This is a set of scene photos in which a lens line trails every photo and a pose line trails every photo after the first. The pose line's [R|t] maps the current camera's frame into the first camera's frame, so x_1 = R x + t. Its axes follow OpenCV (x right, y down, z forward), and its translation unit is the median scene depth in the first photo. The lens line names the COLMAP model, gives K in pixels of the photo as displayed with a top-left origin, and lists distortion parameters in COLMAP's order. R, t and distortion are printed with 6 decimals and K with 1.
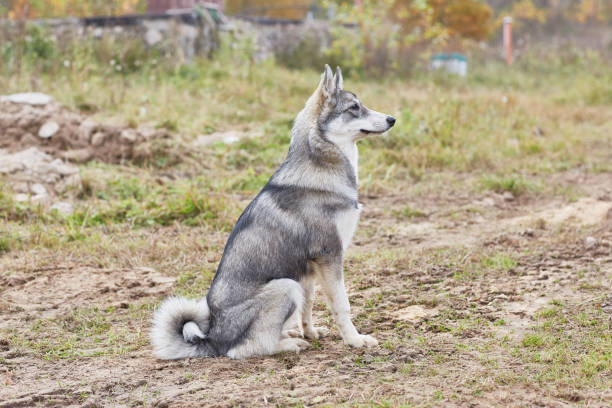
lens RADIAL K [[248.7, 0, 305.7], [0, 248.7, 198.2], [0, 0, 1]] dist [-0.002874, -0.000214]
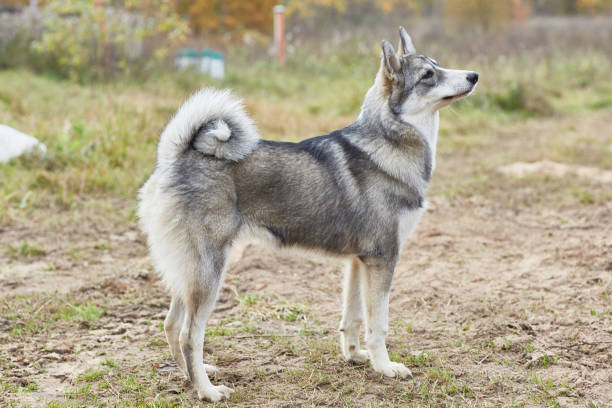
lens RADIAL K [[307.4, 0, 306.3], [0, 307.4, 208.5], [0, 0, 1]] dist [-0.010783, 0.000754]
pose [[0.999642, -0.004545, 0.026374, 1.351486], [0.004669, 0.999978, -0.004666, -0.072571], [-0.026352, 0.004787, 0.999641, -0.035153]]
